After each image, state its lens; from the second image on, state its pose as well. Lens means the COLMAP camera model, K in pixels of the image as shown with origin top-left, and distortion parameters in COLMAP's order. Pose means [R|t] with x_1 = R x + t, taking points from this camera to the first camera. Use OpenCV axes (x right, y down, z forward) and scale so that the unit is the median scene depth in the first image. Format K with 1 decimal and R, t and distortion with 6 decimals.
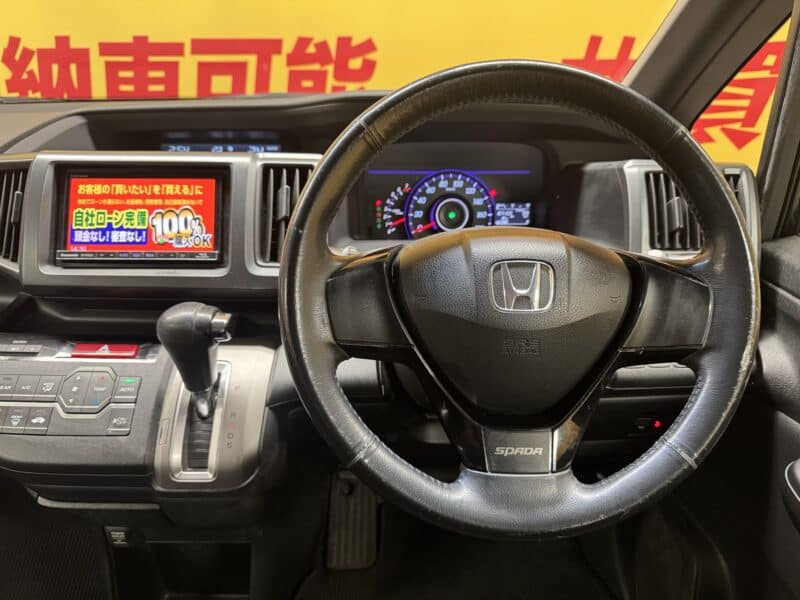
lens RADIAL K [[588.6, 0, 385.9], [0, 588.6, 309.7], [0, 0, 1]] dist [-0.002374, -0.011687]
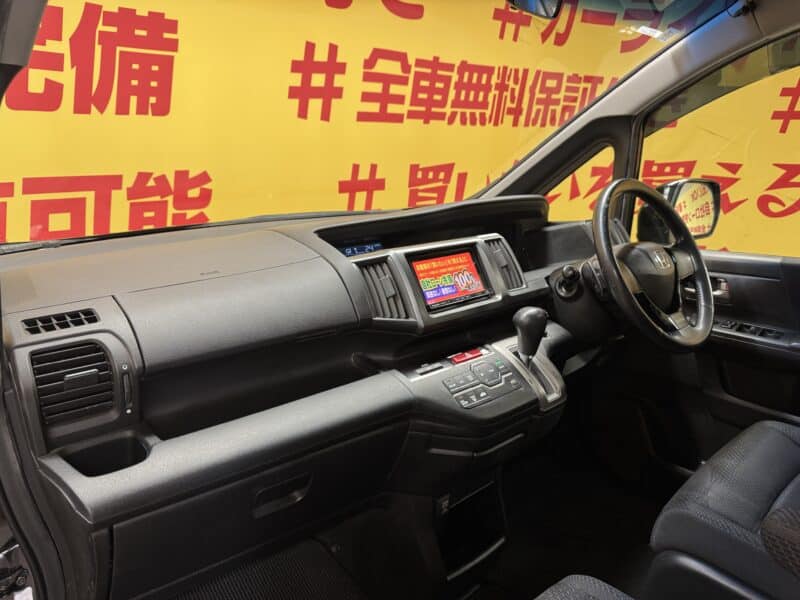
lens RADIAL K [[602.6, 0, 427.4], [0, 602.6, 299.4], [0, 0, 1]] dist [-0.001860, -0.002379]
pose [[0.714750, -0.183170, 0.674968, -1.707905], [0.315382, 0.945811, -0.077300, 0.011409], [-0.624233, 0.268122, 0.733787, -0.205382]]
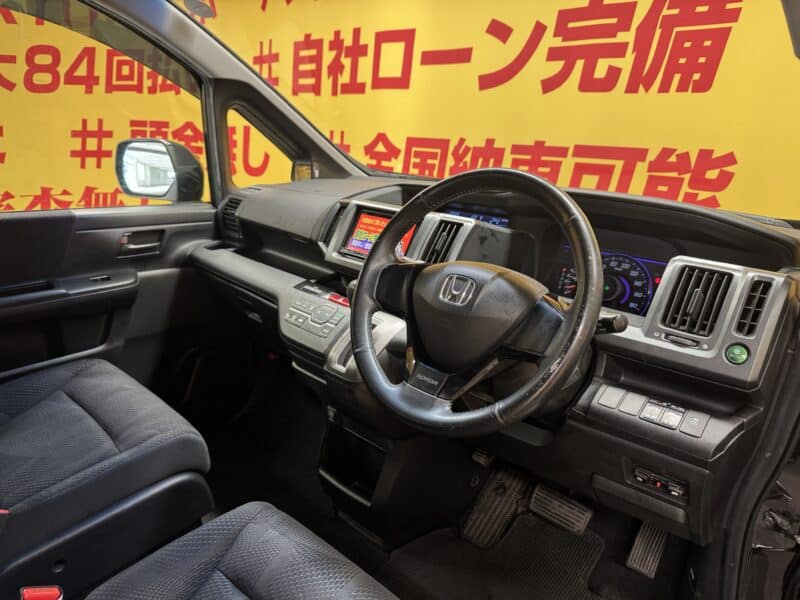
lens RADIAL K [[579.5, 0, 388.4], [0, 579.5, 303.9], [0, 0, 1]] dist [0.030126, -0.030786]
pose [[0.720338, 0.222843, -0.656852, 0.851327], [-0.322807, 0.945886, -0.033106, 0.091557], [0.613929, 0.235883, 0.753293, -0.314458]]
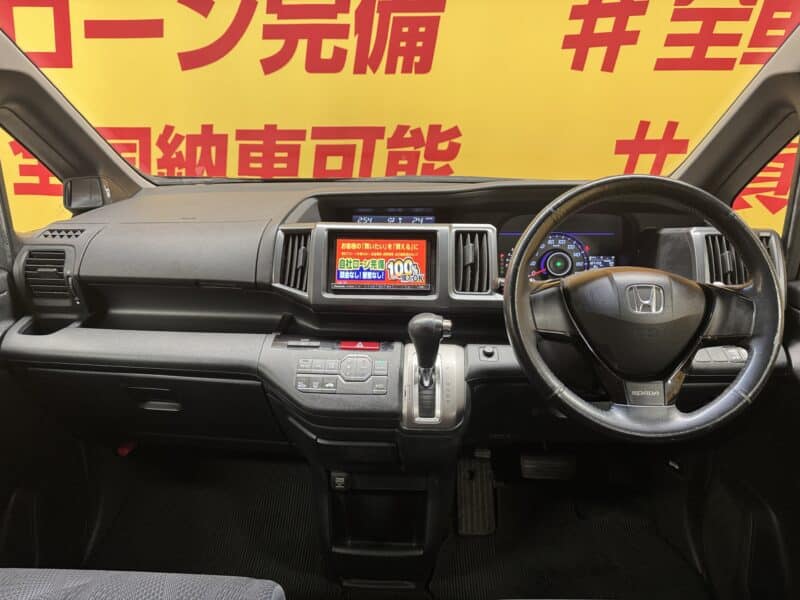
lens RADIAL K [[579.5, 0, 388.4], [0, 579.5, 303.9], [0, 0, 1]] dist [0.030126, -0.030786]
pose [[0.998535, 0.006309, -0.053744, -0.309701], [-0.011794, 0.994678, -0.102355, 0.112807], [0.052812, 0.102839, 0.993295, -0.551016]]
